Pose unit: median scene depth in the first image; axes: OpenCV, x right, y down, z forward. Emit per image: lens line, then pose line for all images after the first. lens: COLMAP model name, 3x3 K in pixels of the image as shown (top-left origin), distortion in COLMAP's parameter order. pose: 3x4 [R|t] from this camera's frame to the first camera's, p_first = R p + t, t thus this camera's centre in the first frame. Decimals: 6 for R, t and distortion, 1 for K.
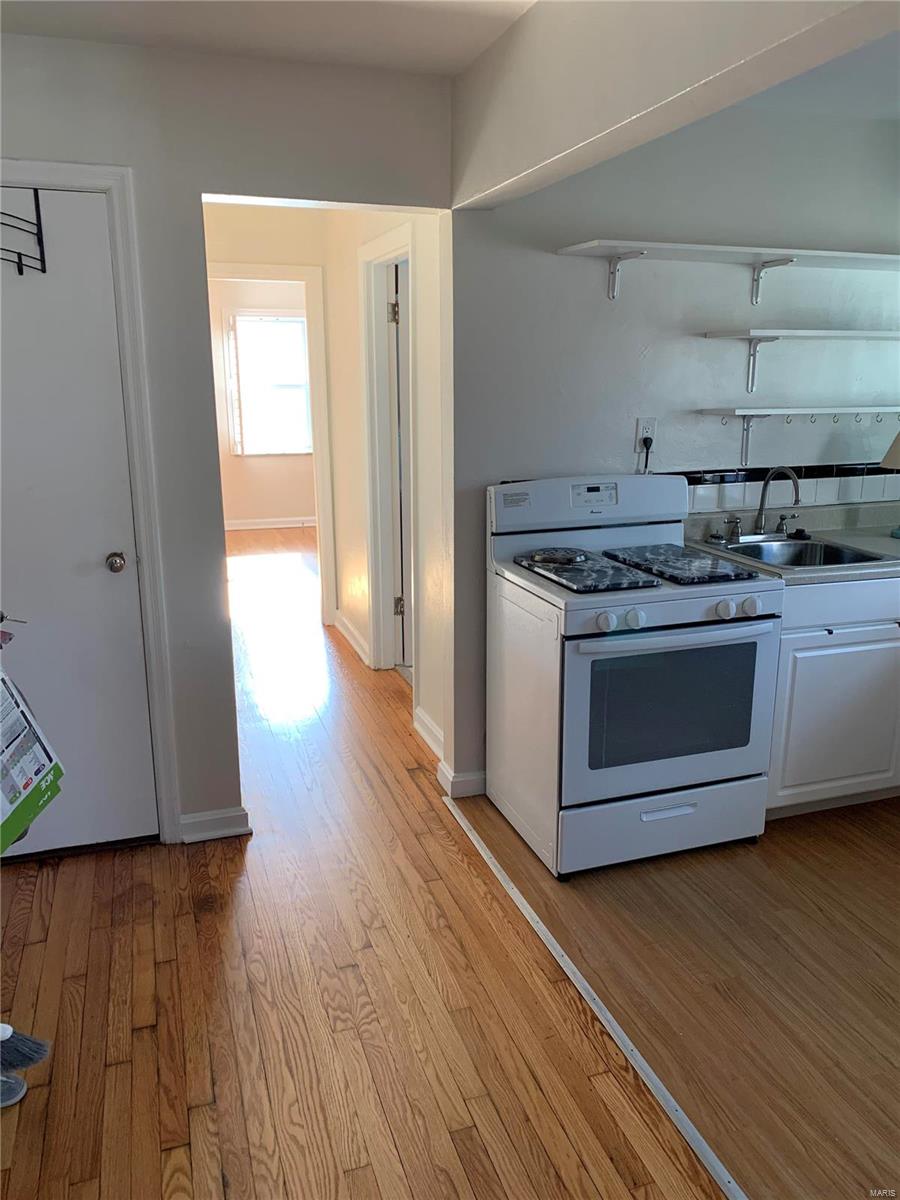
lens RADIAL K [[917.9, 0, 455.9], [0, 917.9, 600.7], [0, 0, 1]] dist [0.045382, -0.054026]
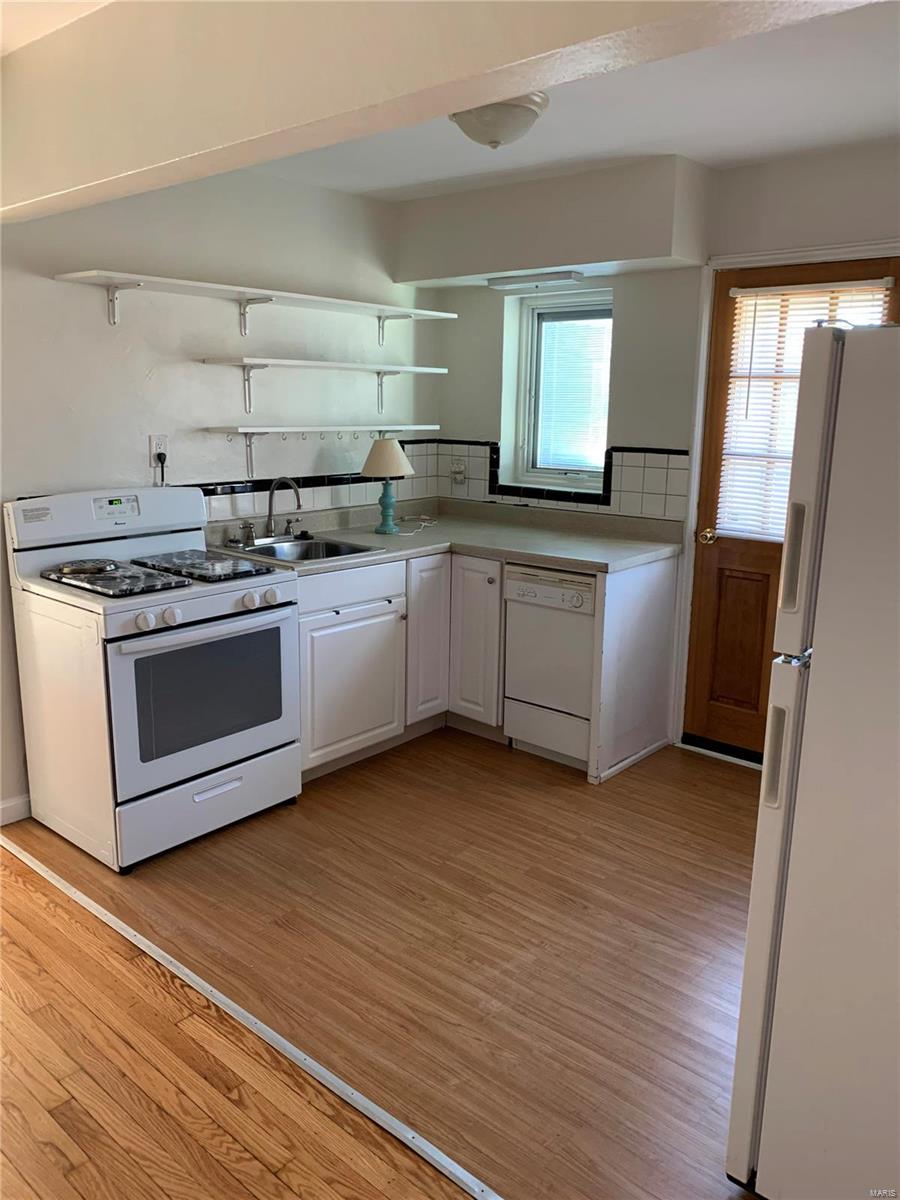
lens RADIAL K [[917.9, 0, 455.3], [0, 917.9, 594.1], [0, 0, 1]] dist [0.045382, -0.054026]
pose [[0.865177, -0.092132, 0.492930, -0.048807], [0.105731, 0.994395, 0.000284, 0.026945], [-0.490193, 0.051873, 0.870069, -0.116864]]
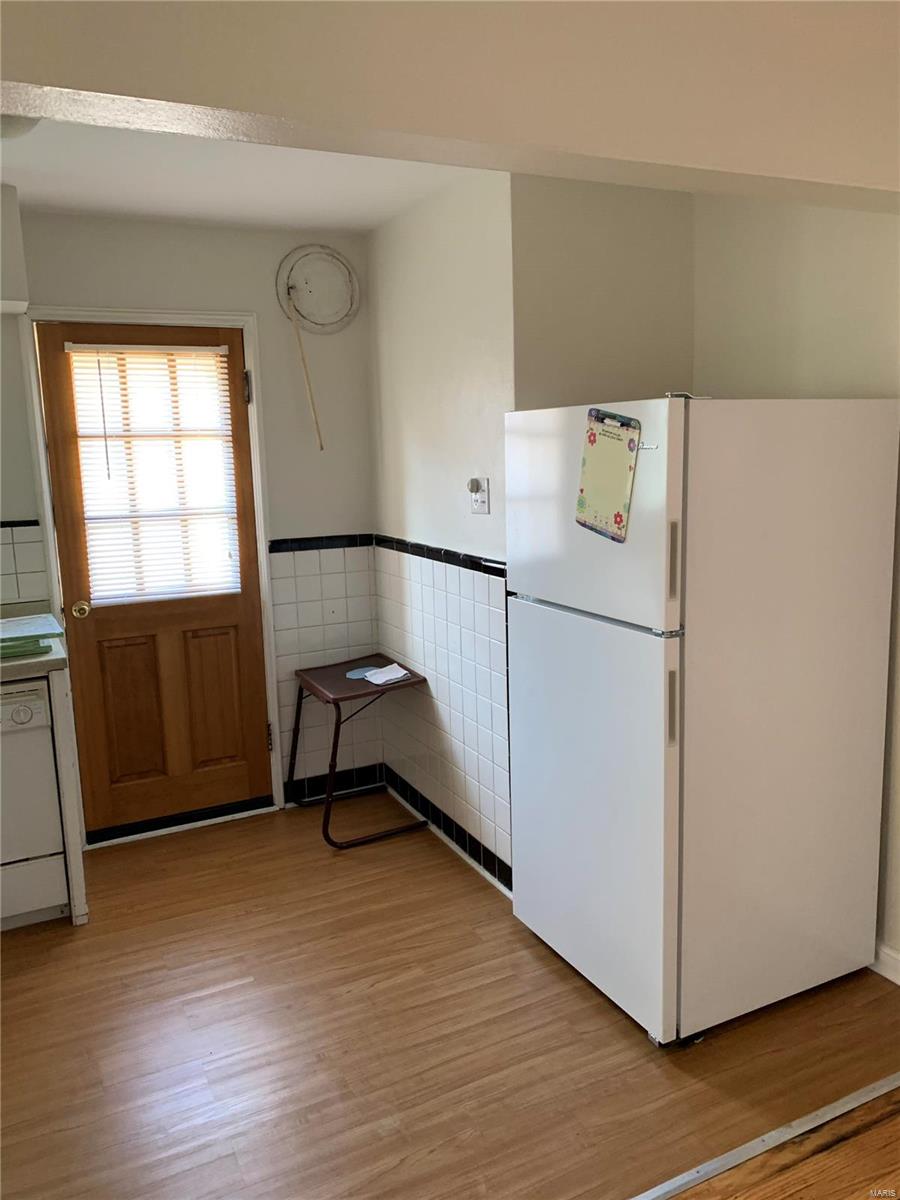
lens RADIAL K [[917.9, 0, 452.4], [0, 917.9, 595.7], [0, 0, 1]] dist [0.045382, -0.054026]
pose [[-0.135147, -0.158692, 0.978035, -0.334201], [0.269127, 0.944102, 0.190375, -0.145757], [-0.953575, 0.288944, -0.084885, 0.532914]]
